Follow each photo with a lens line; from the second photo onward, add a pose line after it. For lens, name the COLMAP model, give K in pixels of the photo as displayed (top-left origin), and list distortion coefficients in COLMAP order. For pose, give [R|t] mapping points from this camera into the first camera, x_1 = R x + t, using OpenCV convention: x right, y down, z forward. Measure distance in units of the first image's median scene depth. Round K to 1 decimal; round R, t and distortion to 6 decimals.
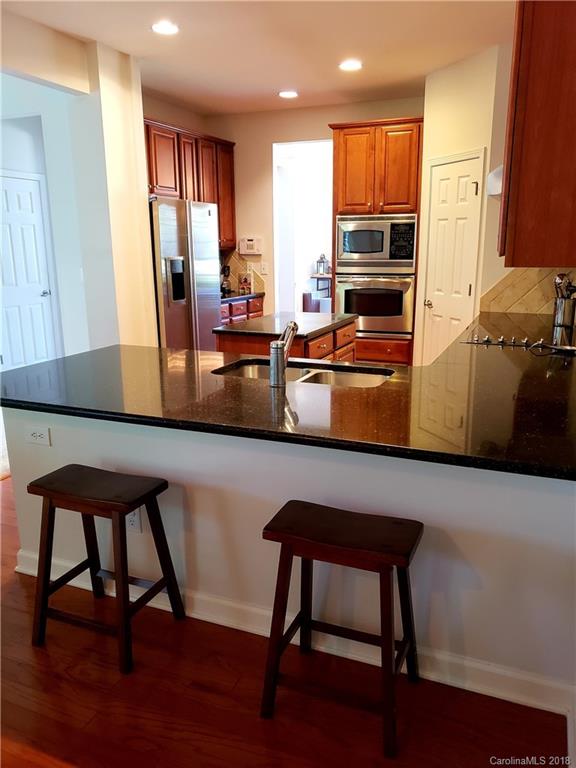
lens RADIAL K [[600.8, 0, 284.3], [0, 600.8, 386.7], [0, 0, 1]] dist [0.006427, -0.009680]
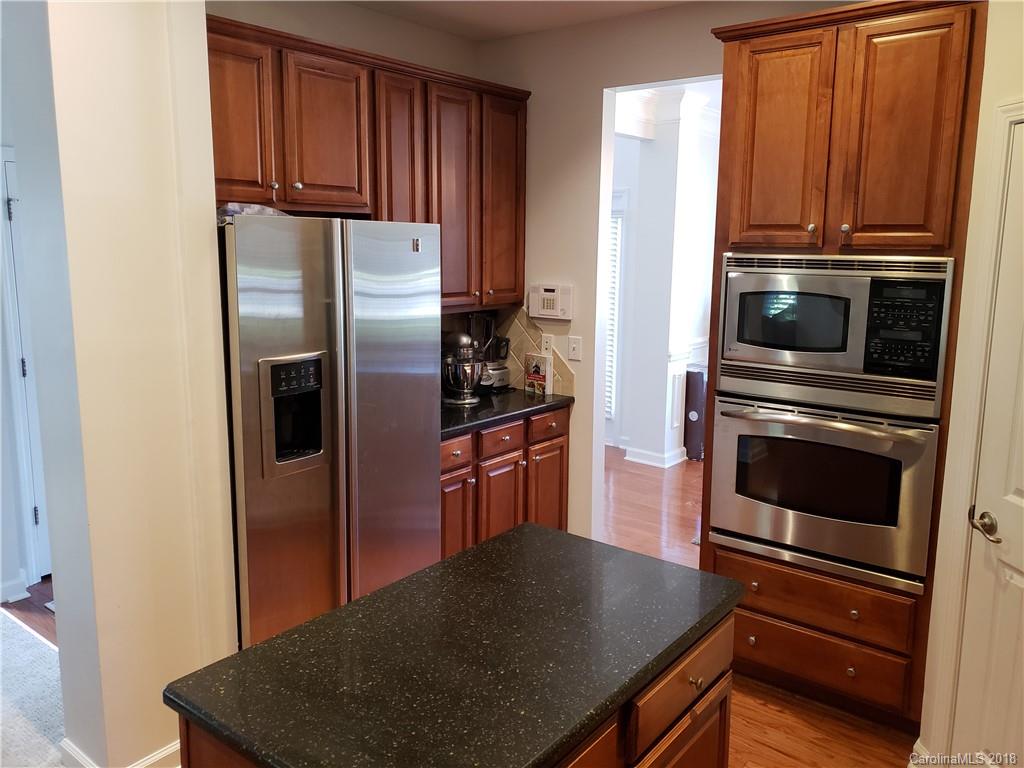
lens RADIAL K [[801.1, 0, 514.8], [0, 801.1, 370.4], [0, 0, 1]] dist [0.006427, -0.009680]
pose [[0.977101, 0.056120, -0.205243, 0.066957], [-0.075792, 0.993119, -0.089272, -0.153982], [0.198820, 0.102783, 0.974631, 0.478675]]
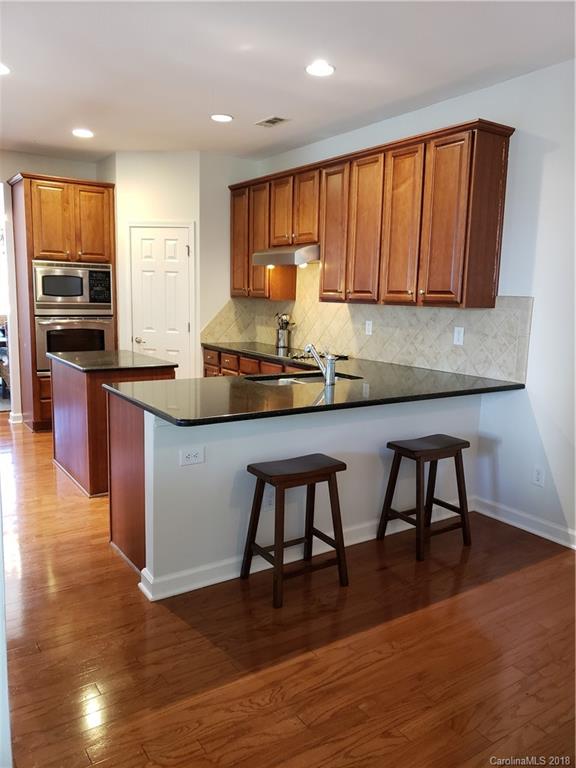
lens RADIAL K [[600.8, 0, 284.3], [0, 600.8, 386.7], [0, 0, 1]] dist [0.006427, -0.009680]
pose [[0.549712, -0.107015, 0.828471, -0.564793], [0.163542, 0.986355, 0.018895, -0.020839], [-0.819189, 0.125103, 0.559713, 0.102631]]
